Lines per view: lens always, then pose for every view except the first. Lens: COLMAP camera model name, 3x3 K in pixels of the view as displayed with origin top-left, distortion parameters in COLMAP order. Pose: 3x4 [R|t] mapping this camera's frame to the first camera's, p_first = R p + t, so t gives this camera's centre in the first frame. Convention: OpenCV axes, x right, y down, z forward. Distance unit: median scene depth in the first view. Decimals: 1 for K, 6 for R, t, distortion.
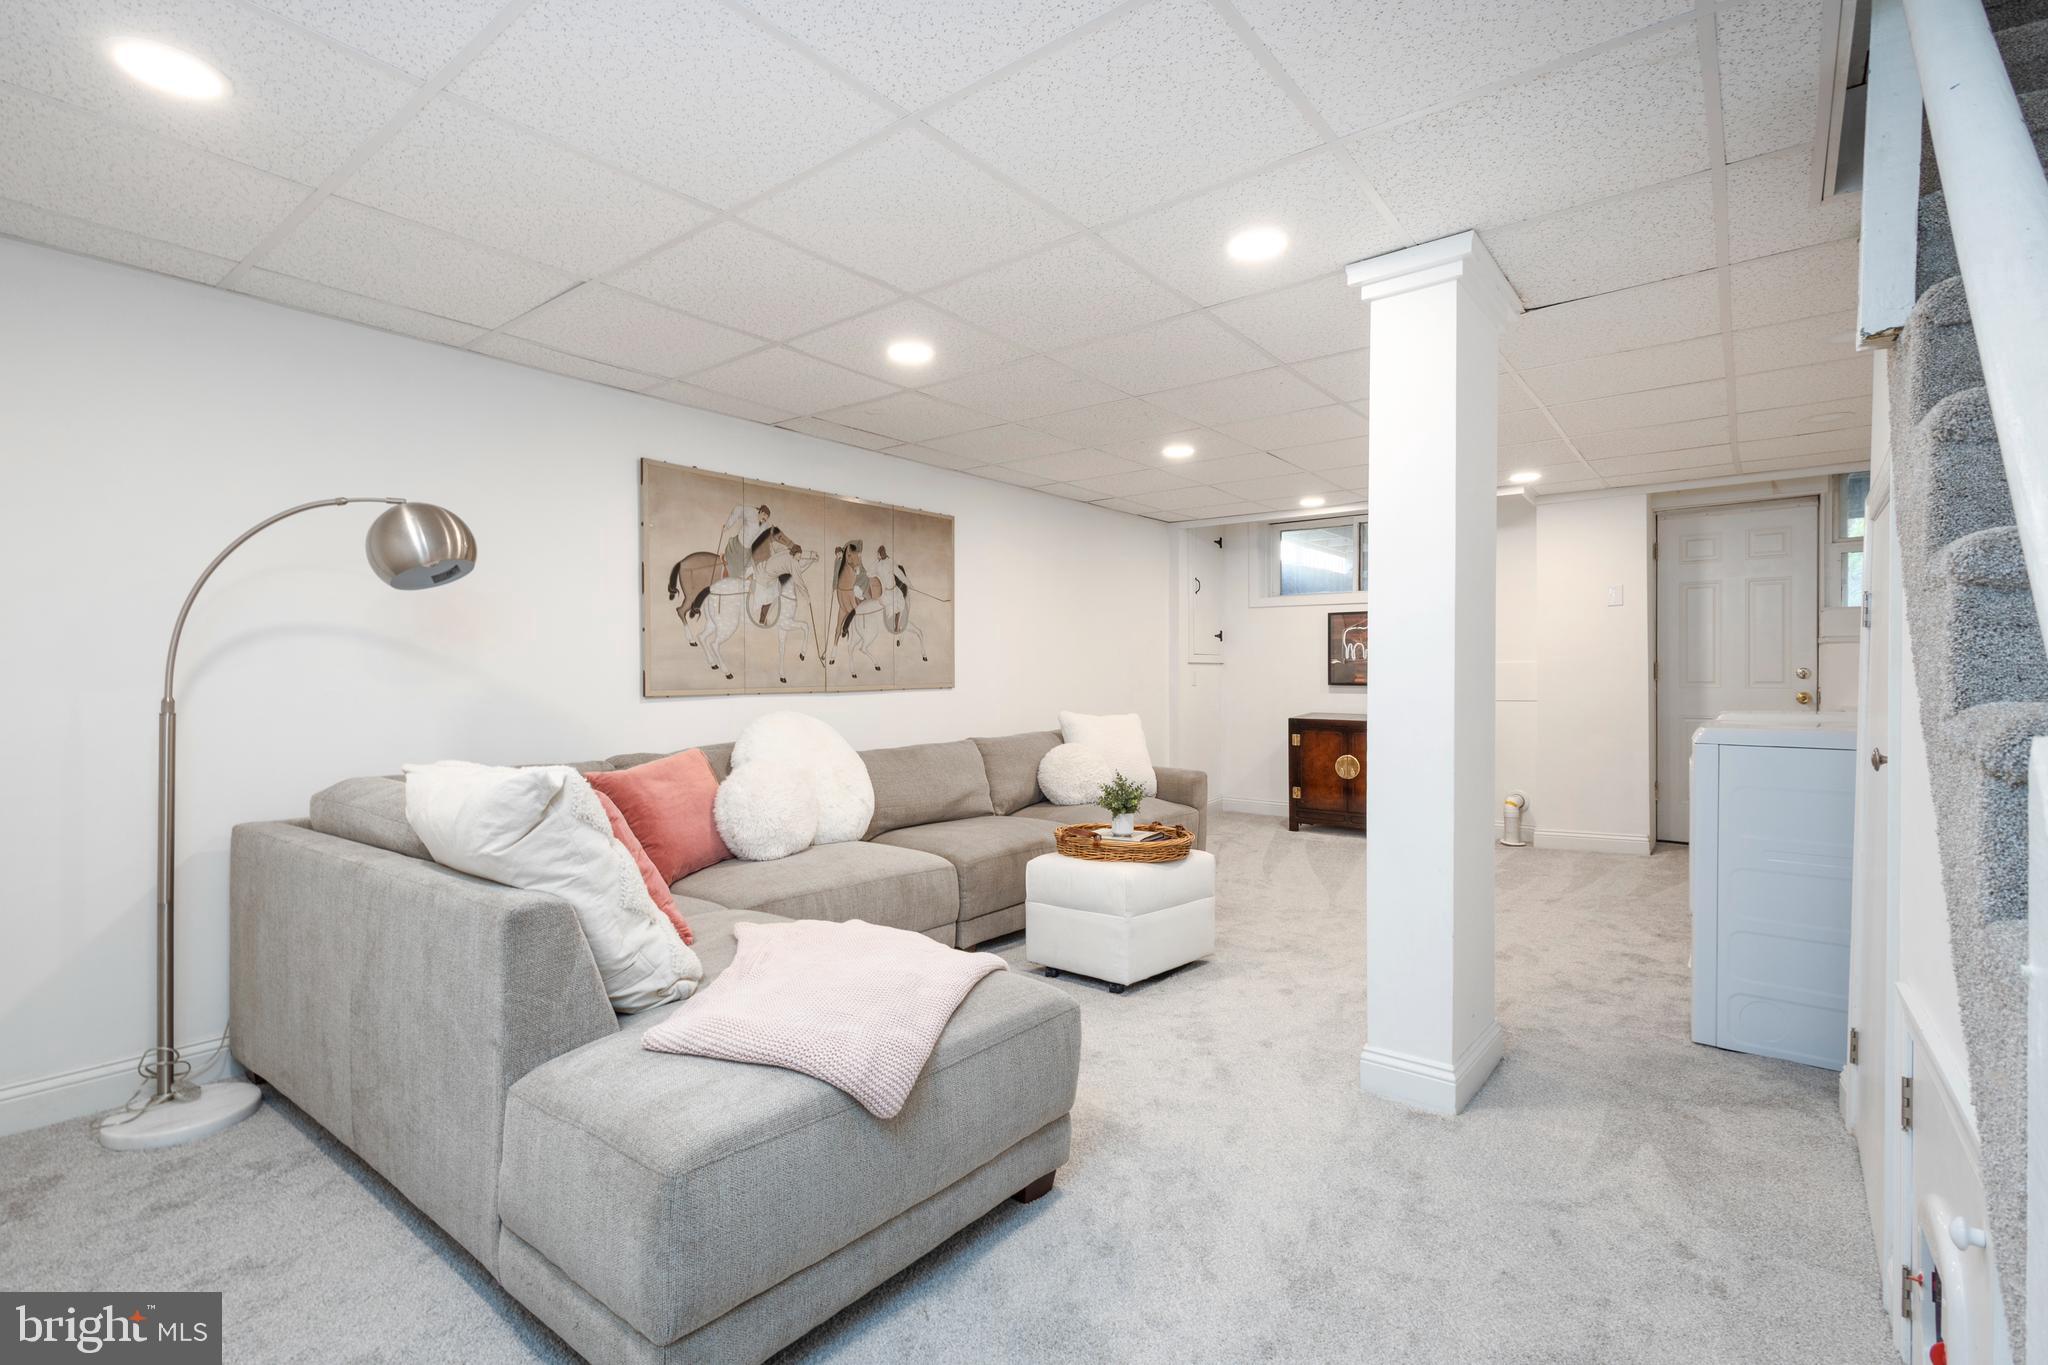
lens RADIAL K [[950.9, 0, 1022.6], [0, 950.9, 671.8], [0, 0, 1]] dist [0.007476, -0.000138]
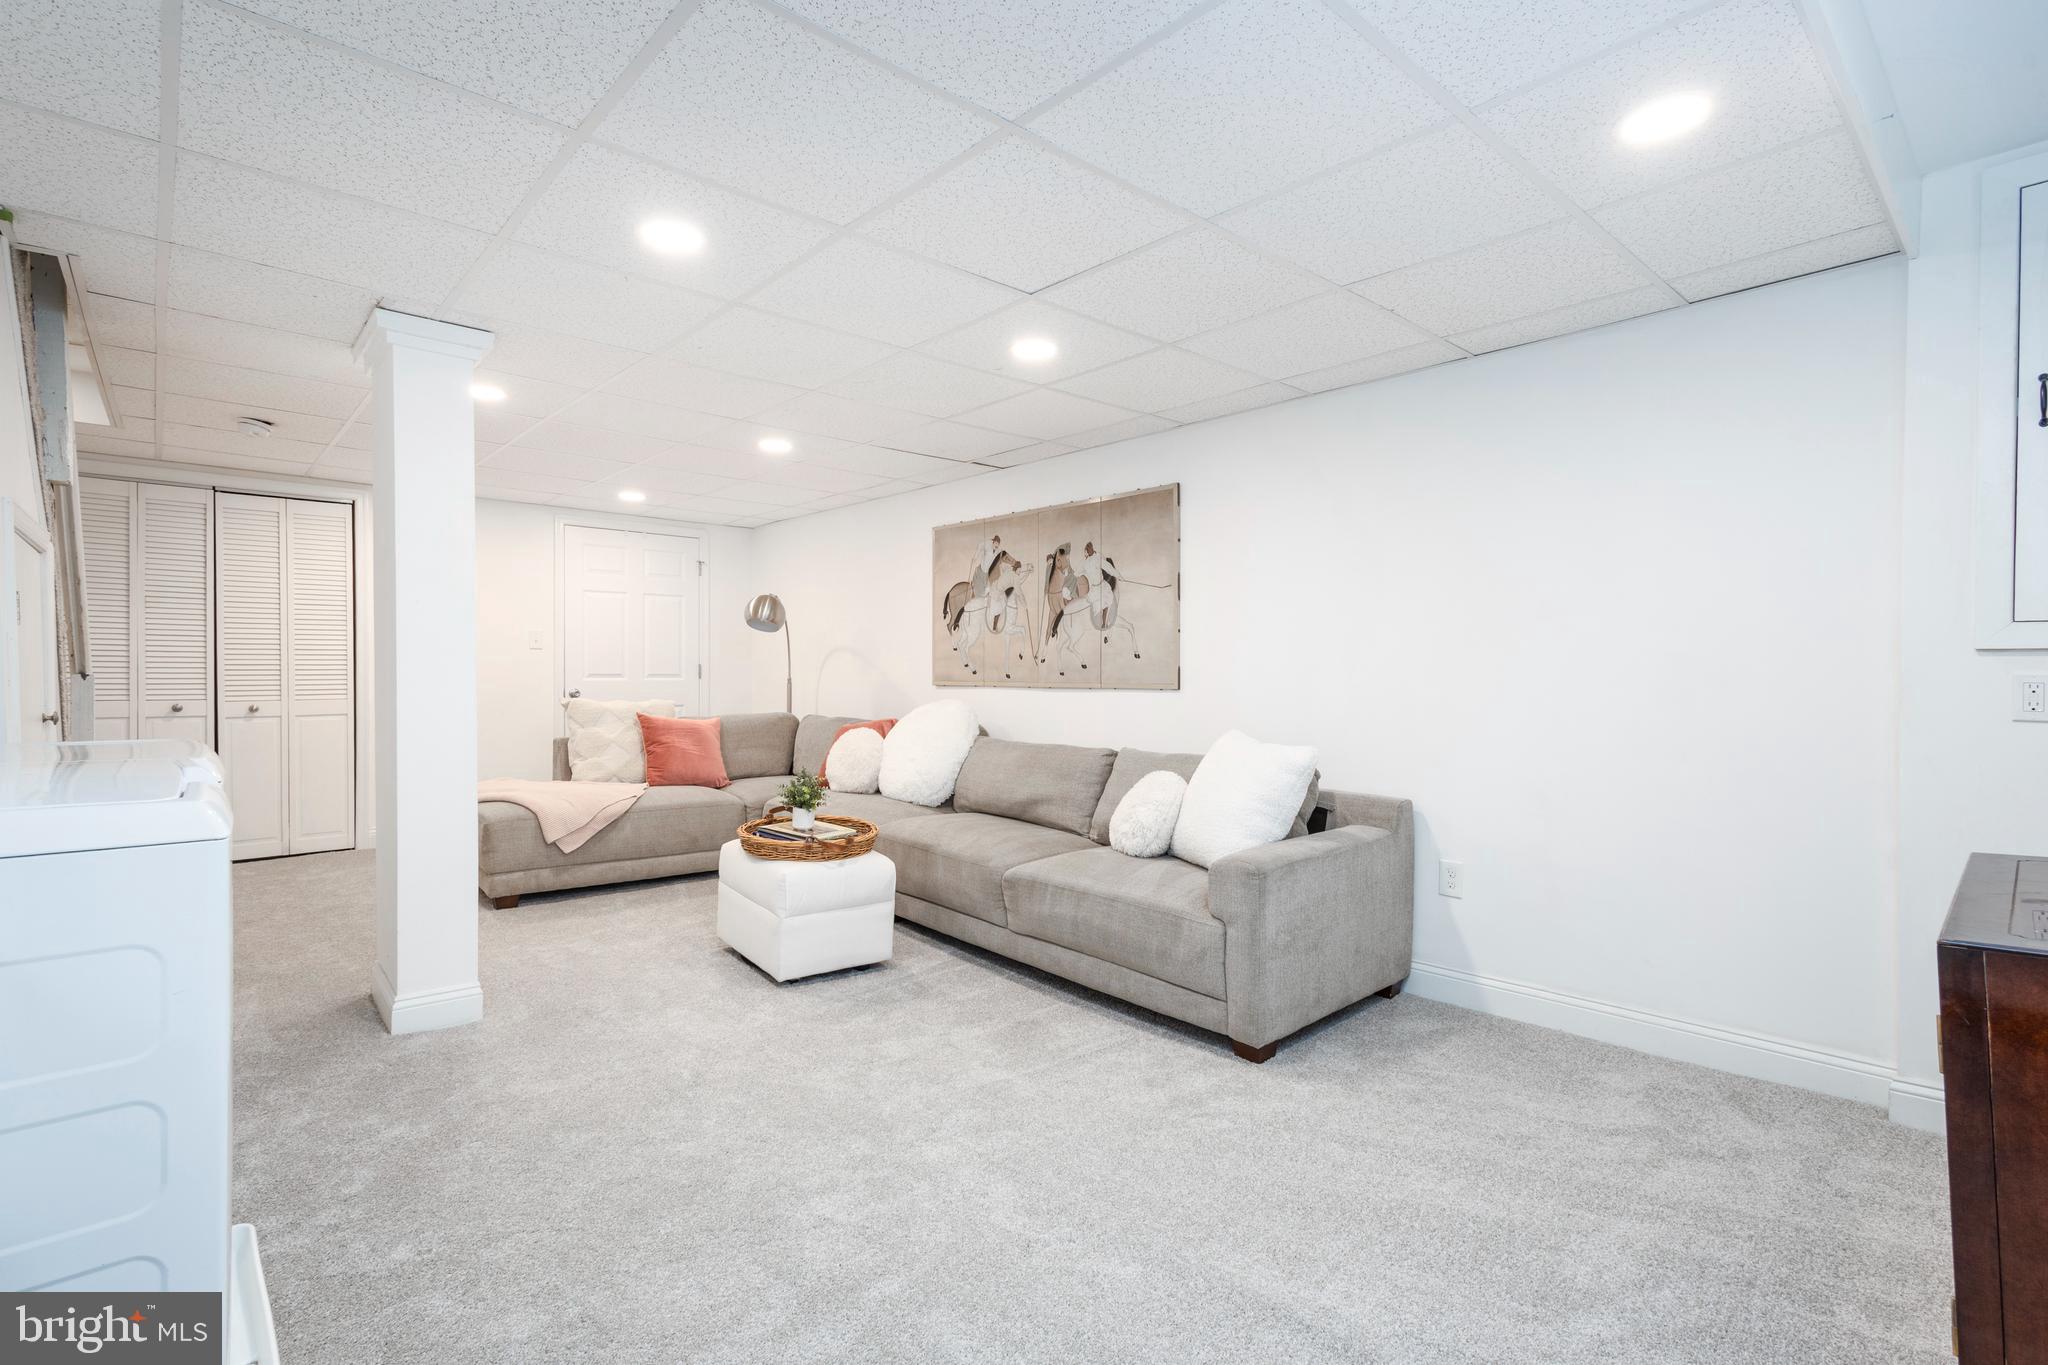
lens RADIAL K [[950.9, 0, 1022.6], [0, 950.9, 671.8], [0, 0, 1]] dist [0.007476, -0.000138]
pose [[-0.185003, 0.009331, -0.982694, 0.874562], [-0.001974, 0.999949, 0.009866, -0.007908], [0.982736, 0.003766, -0.184975, 1.164556]]
